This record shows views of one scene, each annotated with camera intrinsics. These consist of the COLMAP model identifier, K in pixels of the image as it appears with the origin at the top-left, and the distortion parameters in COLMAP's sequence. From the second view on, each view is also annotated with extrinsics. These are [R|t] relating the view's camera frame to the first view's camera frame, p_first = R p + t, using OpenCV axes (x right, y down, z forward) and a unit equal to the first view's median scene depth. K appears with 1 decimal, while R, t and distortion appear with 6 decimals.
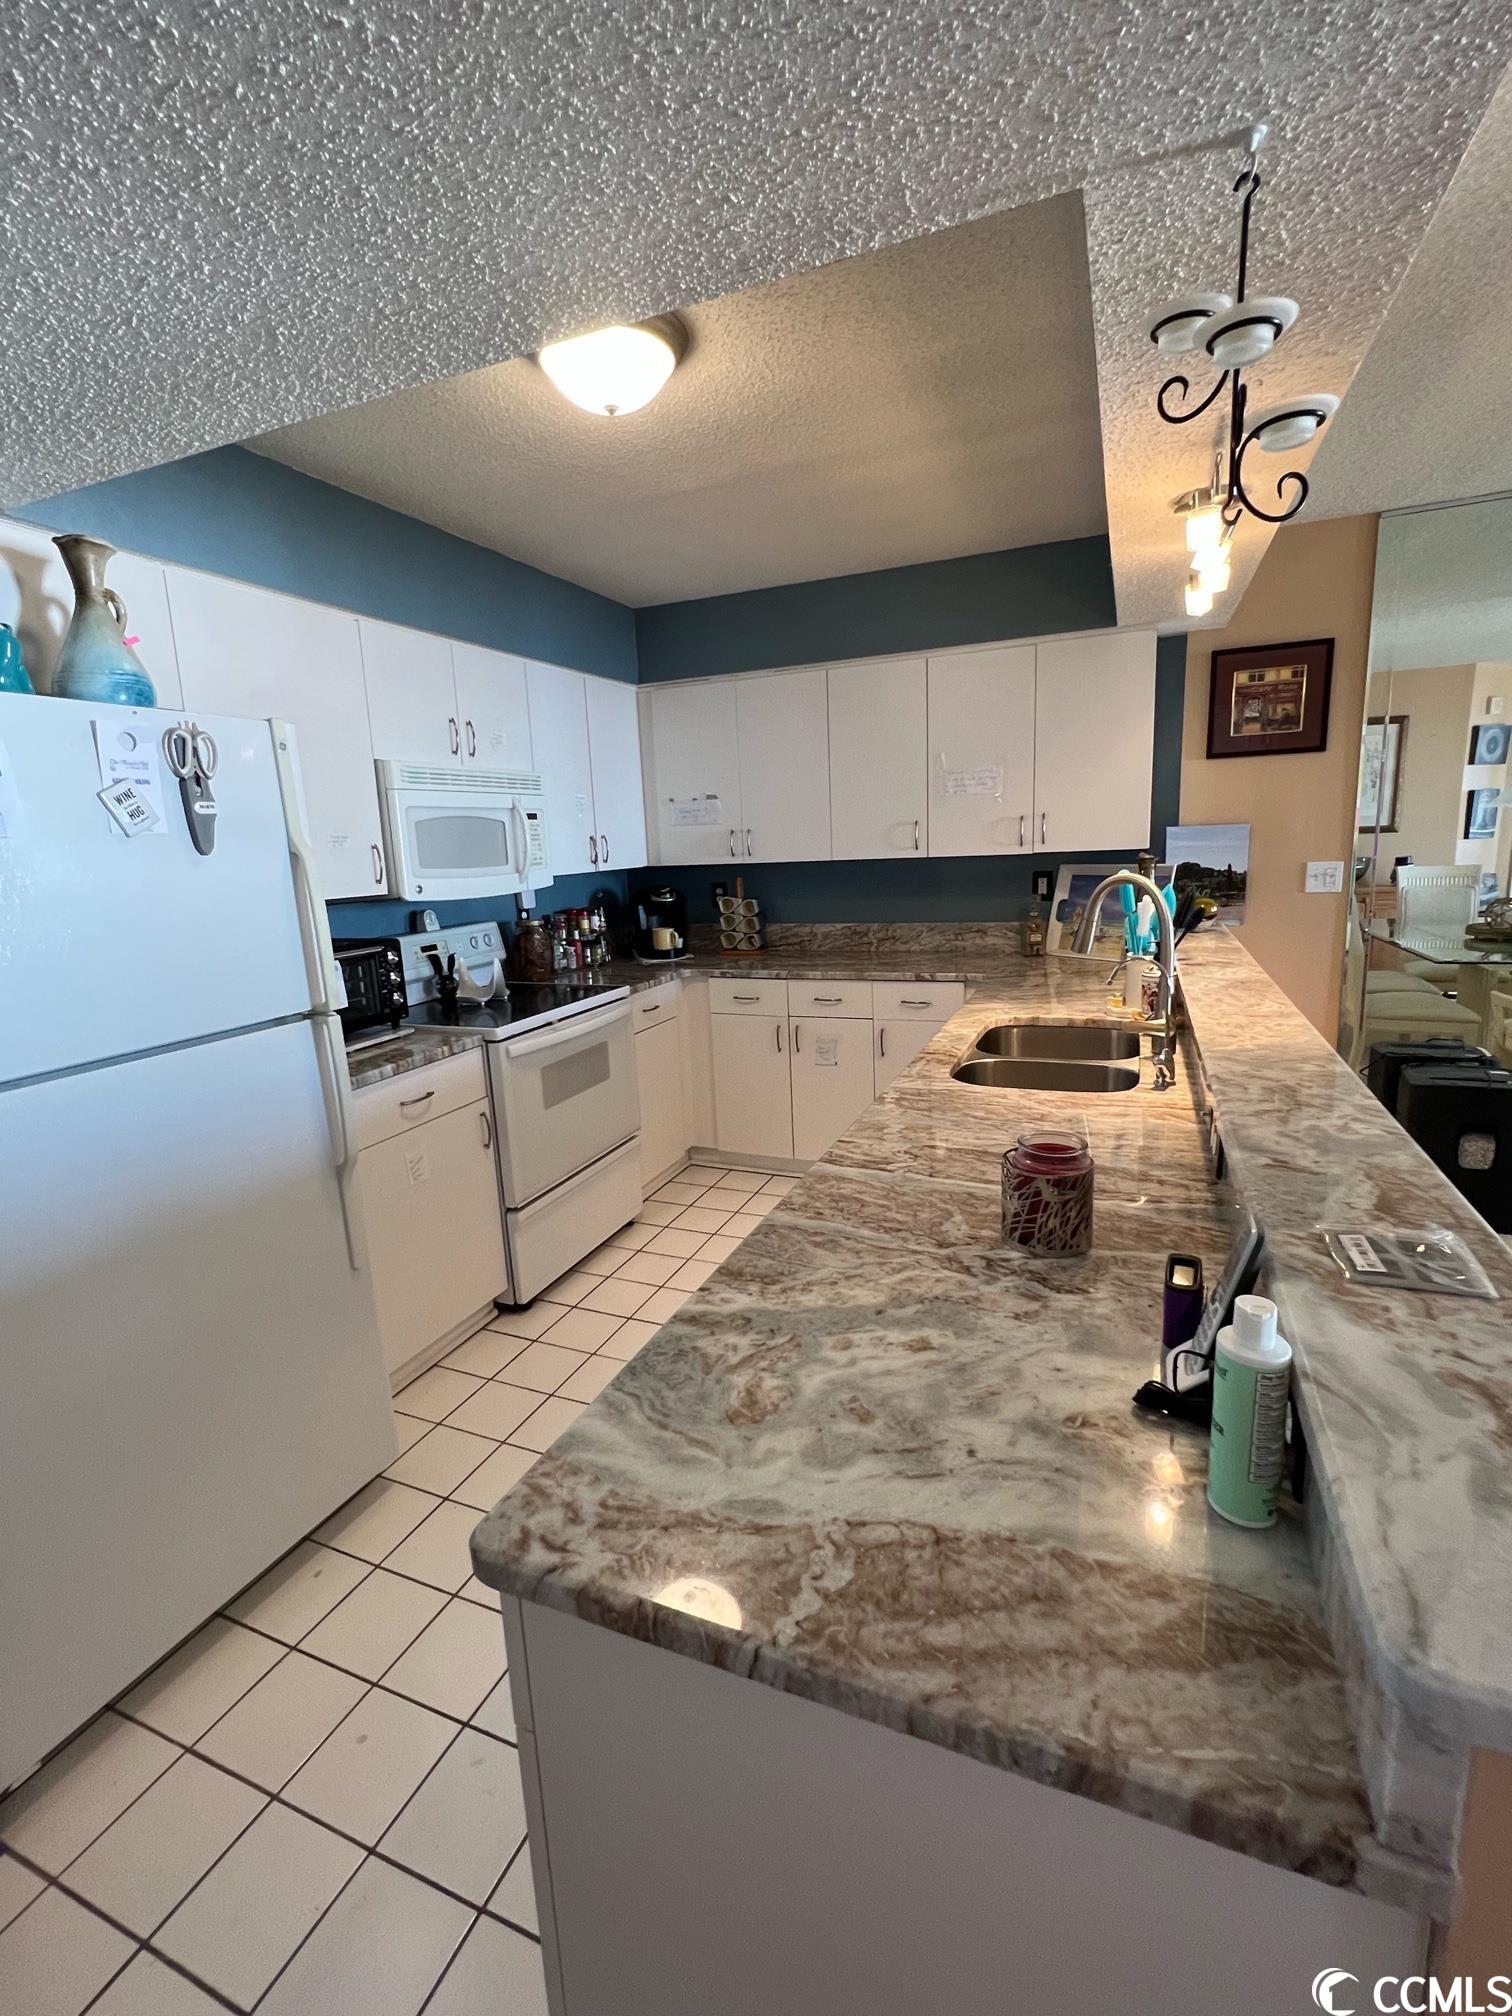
lens RADIAL K [[880.7, 0, 756.0], [0, 880.7, 1008.0], [0, 0, 1]] dist [0.000263, 0.000008]
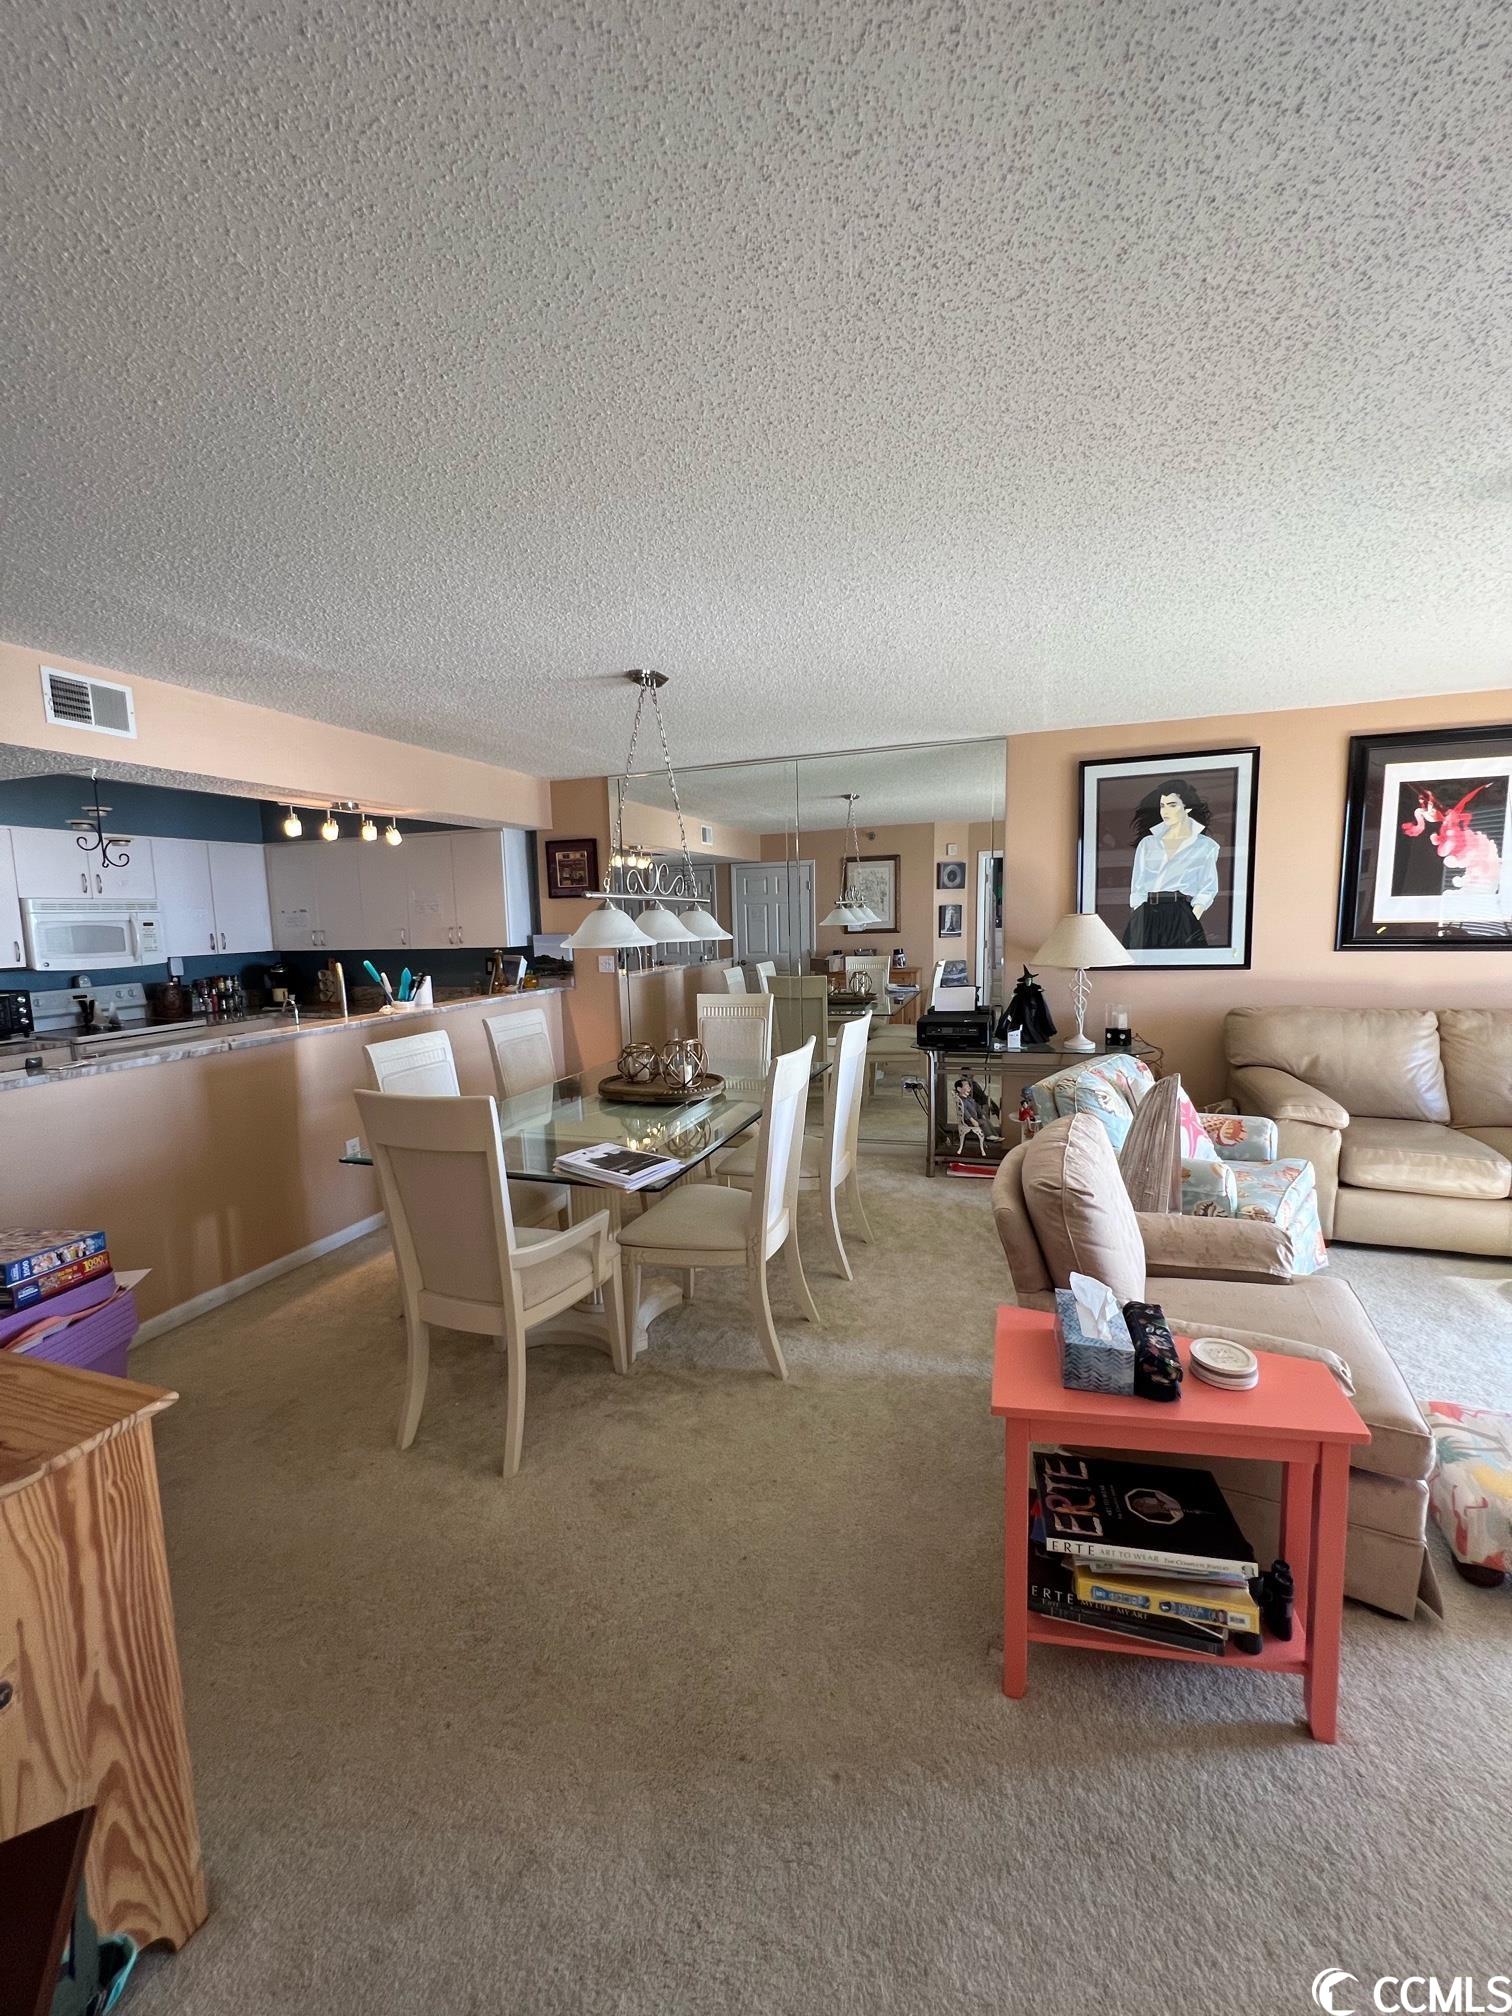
lens RADIAL K [[812.9, 0, 756.0], [0, 812.9, 1008.0], [0, 0, 1]] dist [-0.002824, -0.000160]
pose [[0.997790, 0.010229, 0.065662, 0.846226], [-0.005020, 0.996862, -0.079001, 0.074356], [-0.066264, 0.078497, 0.994710, -0.689908]]
